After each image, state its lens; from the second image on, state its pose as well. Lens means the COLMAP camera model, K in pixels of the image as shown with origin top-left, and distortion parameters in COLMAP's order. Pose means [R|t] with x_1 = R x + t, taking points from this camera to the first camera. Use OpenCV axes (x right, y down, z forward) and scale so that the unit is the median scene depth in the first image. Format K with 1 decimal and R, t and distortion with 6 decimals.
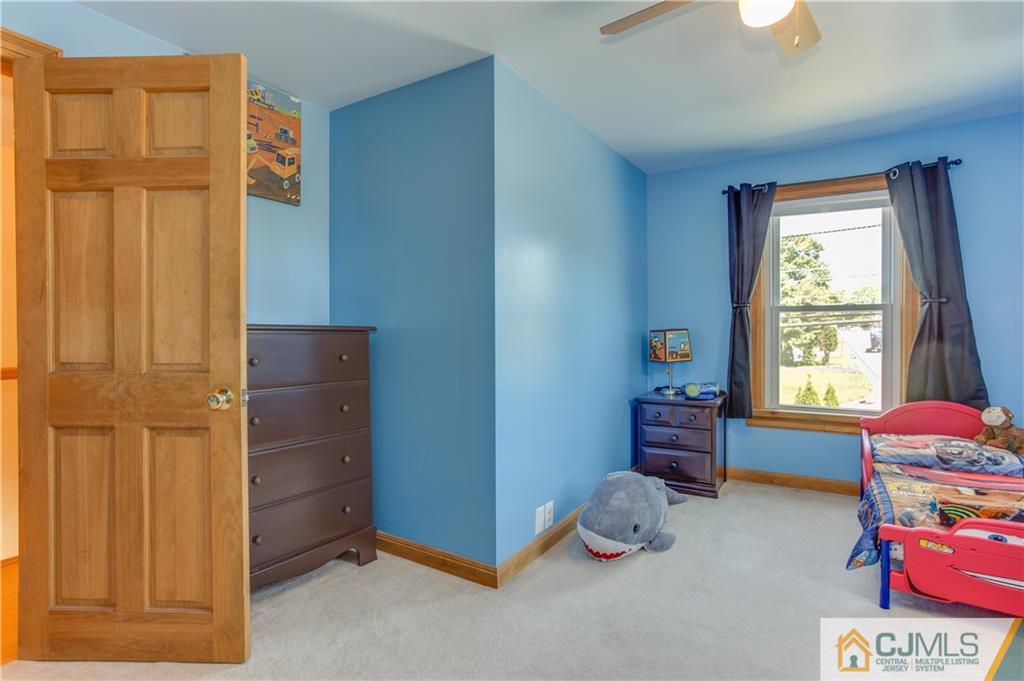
lens RADIAL K [[508.4, 0, 512.6], [0, 508.4, 337.1], [0, 0, 1]] dist [-0.050567, 0.029314]
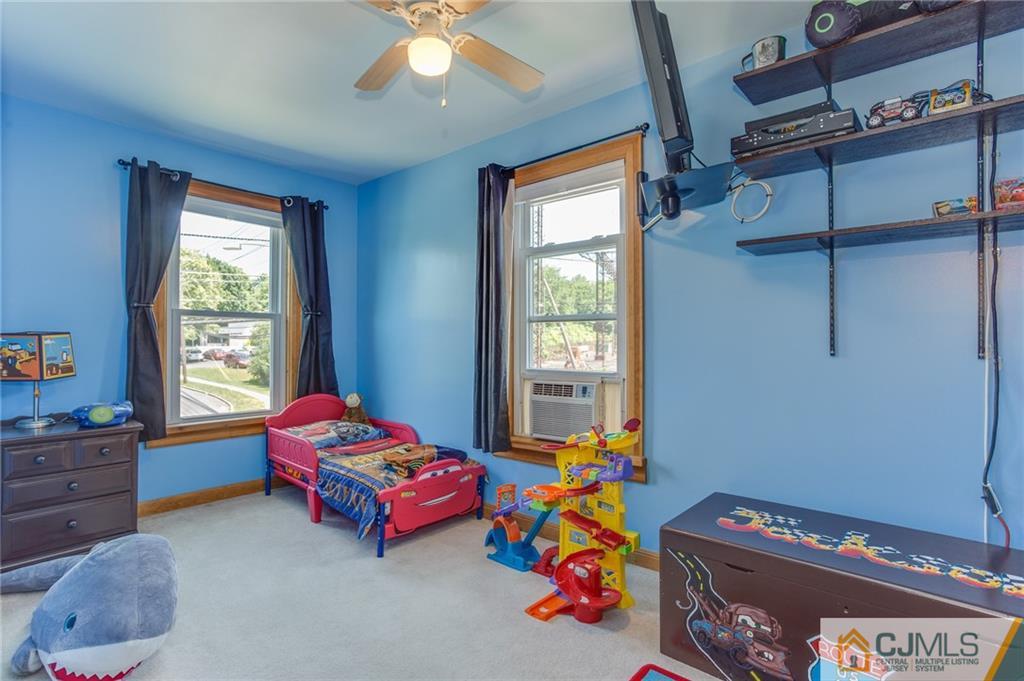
lens RADIAL K [[508.4, 0, 512.6], [0, 508.4, 337.1], [0, 0, 1]] dist [-0.050567, 0.029314]
pose [[0.150037, 0.011038, 0.988619, -0.300864], [0.004201, 0.999922, -0.011802, 0.002144], [-0.988671, 0.005924, 0.149979, 0.304356]]
